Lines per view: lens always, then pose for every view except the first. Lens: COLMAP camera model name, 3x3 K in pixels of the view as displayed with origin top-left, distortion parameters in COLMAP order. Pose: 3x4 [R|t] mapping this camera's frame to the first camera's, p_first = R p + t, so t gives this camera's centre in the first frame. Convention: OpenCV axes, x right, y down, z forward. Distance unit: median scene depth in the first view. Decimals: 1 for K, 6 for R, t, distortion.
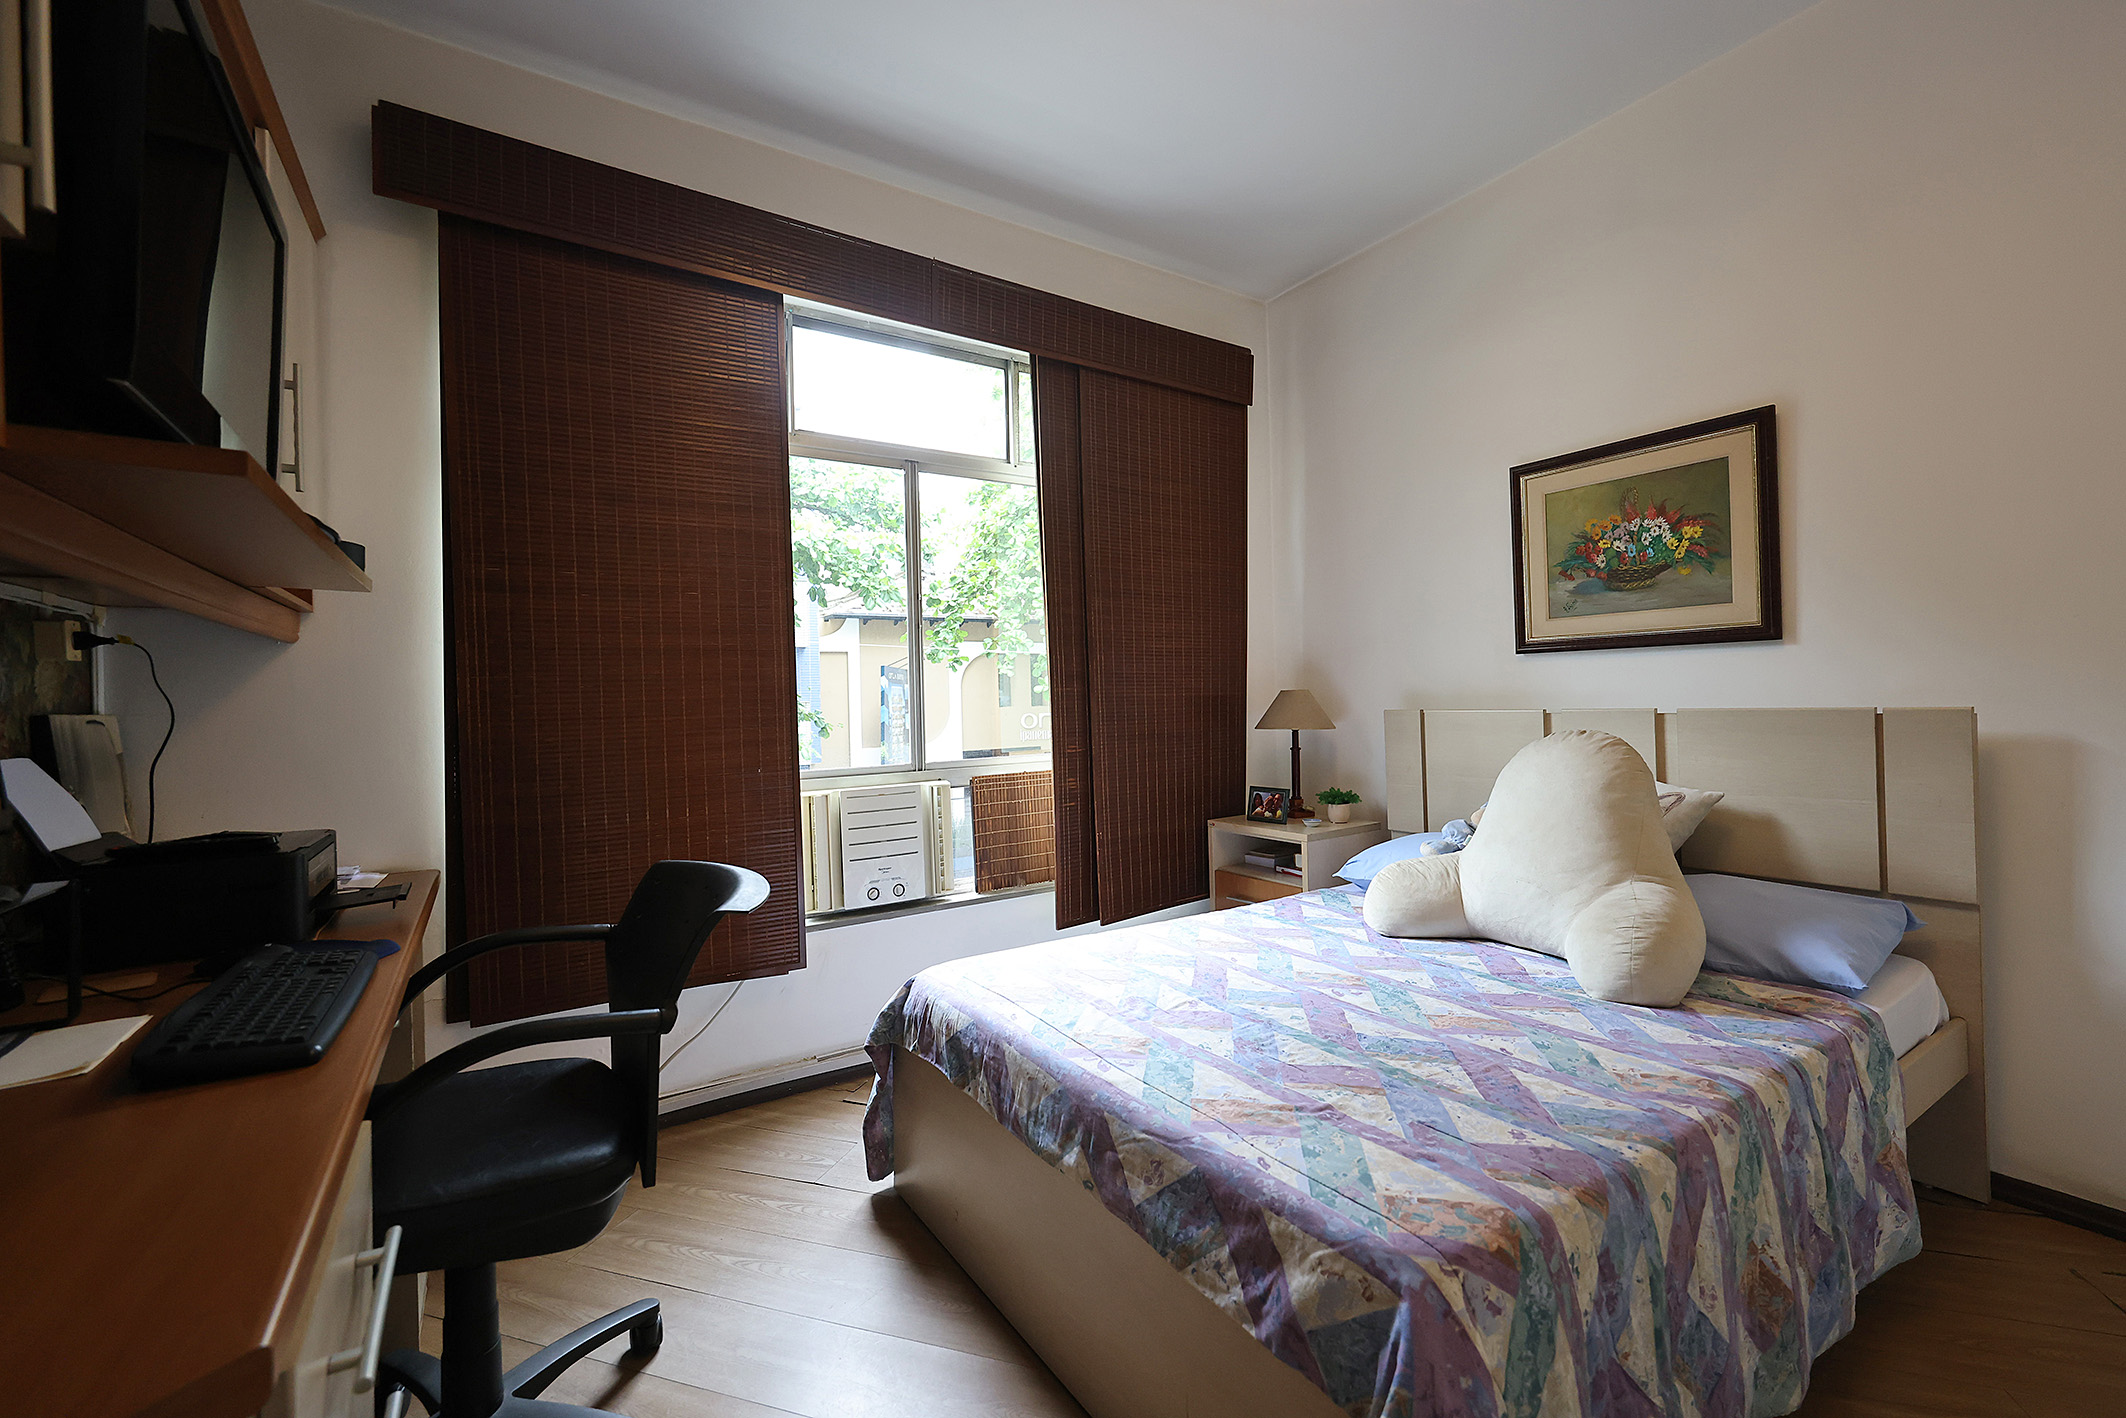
lens RADIAL K [[885.1, 0, 1063.6], [0, 885.1, 699.2], [0, 0, 1]] dist [0.000469, 0.000084]
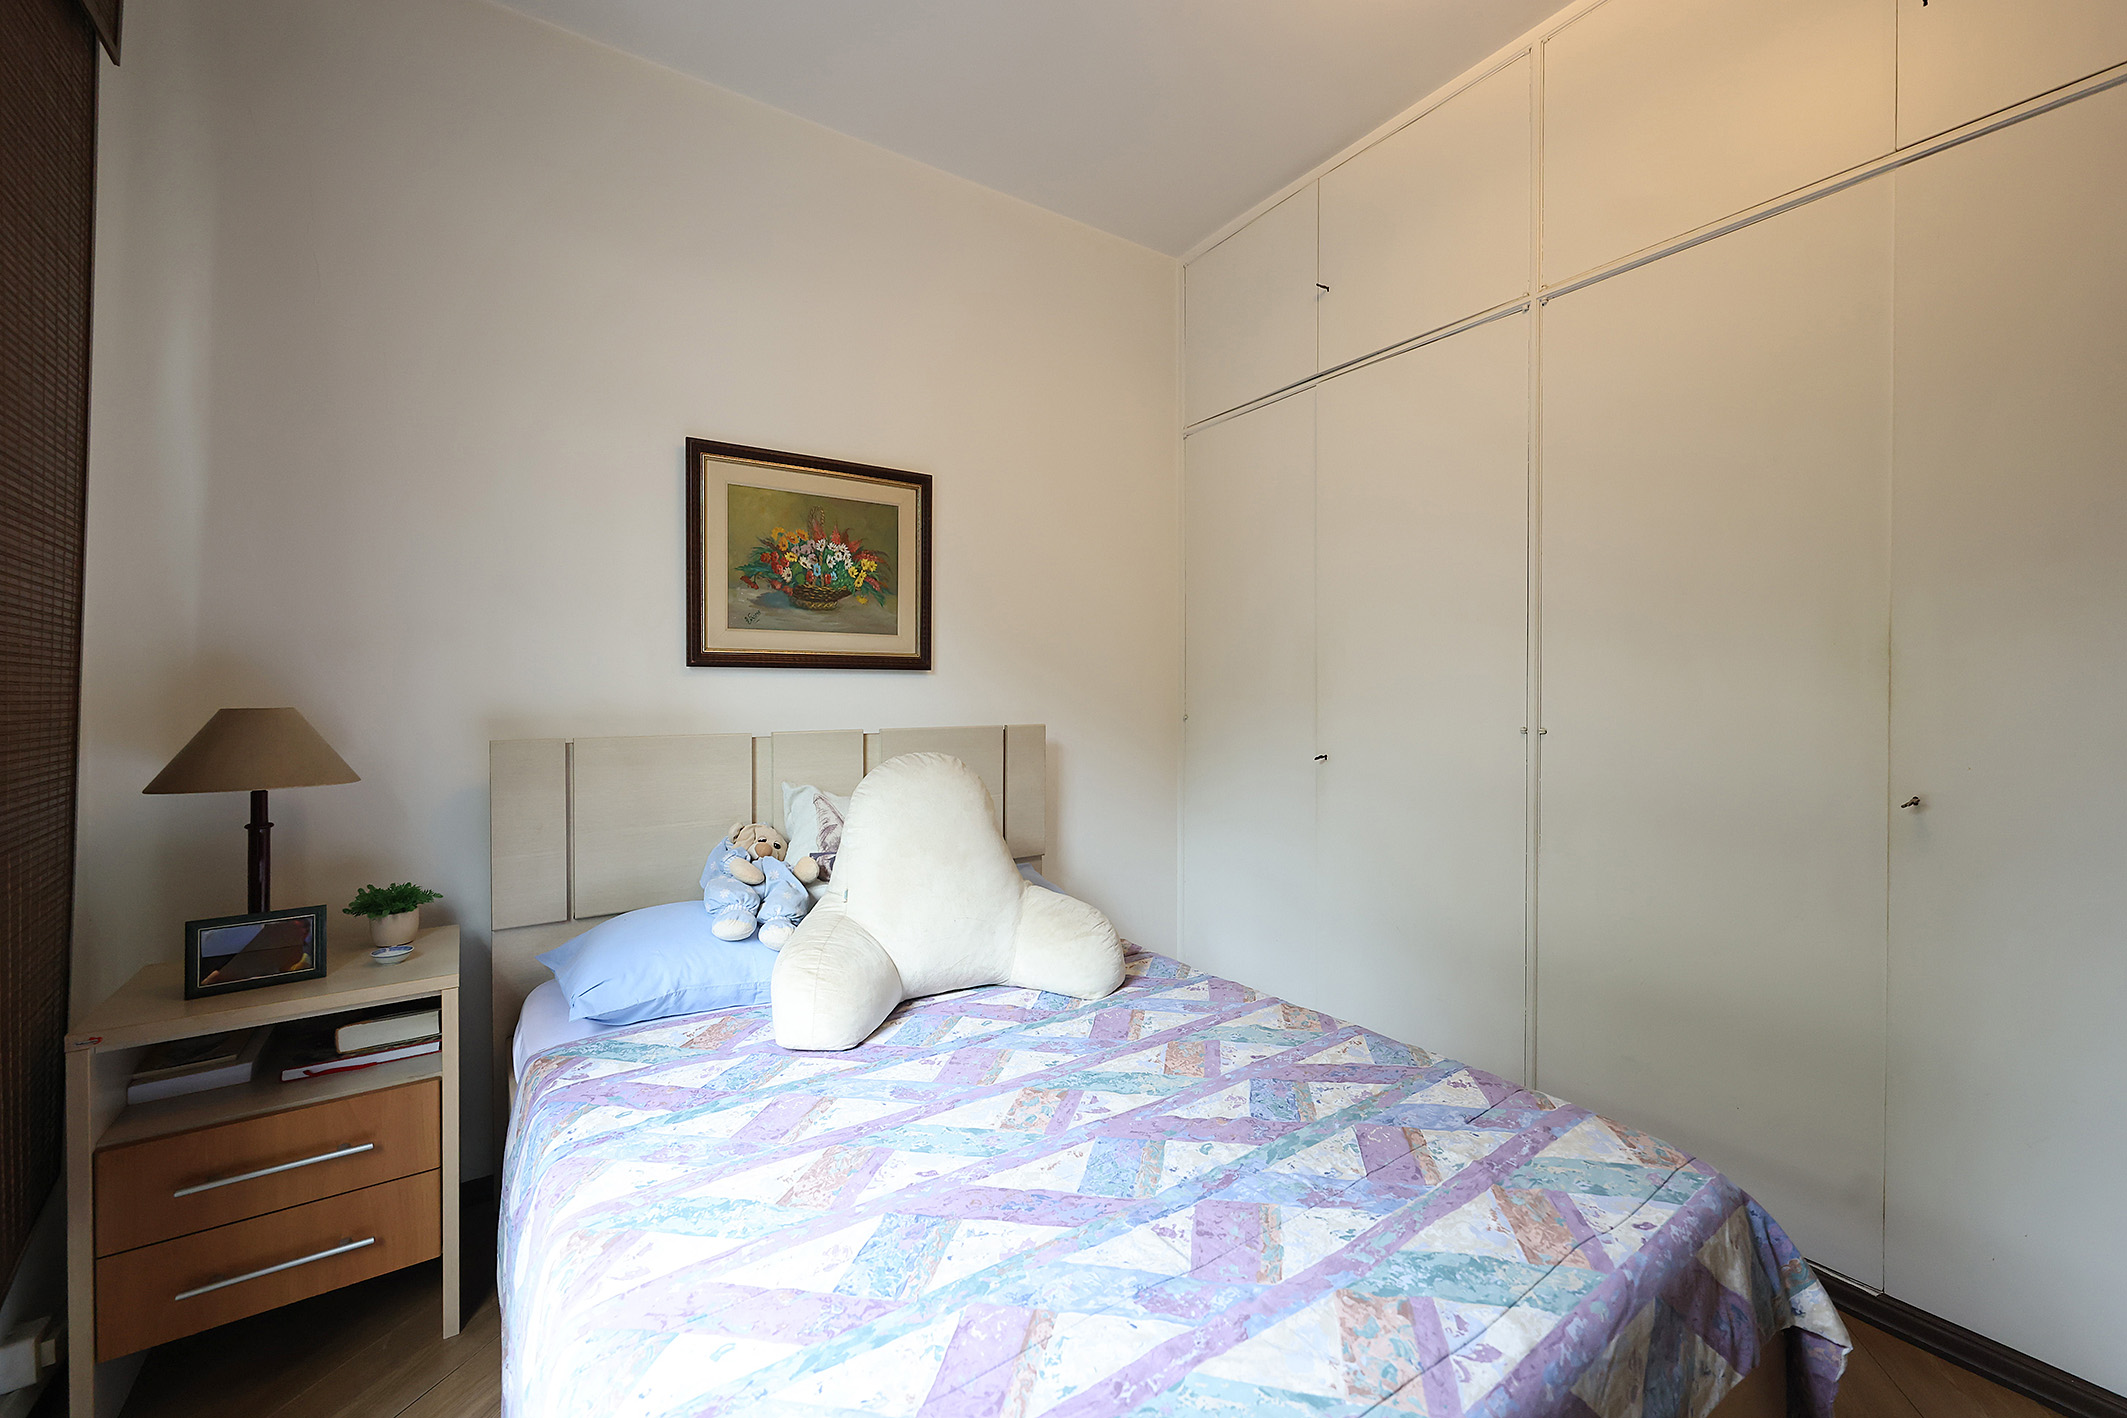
lens RADIAL K [[838.1, 0, 1062.3], [0, 838.1, 696.5], [0, 0, 1]] dist [0.003502, 0.000191]
pose [[-0.023206, 0.017975, 0.999569, -0.343943], [0.004719, 0.999829, -0.017870, -0.009927], [-0.999720, 0.004302, -0.023287, 0.859074]]
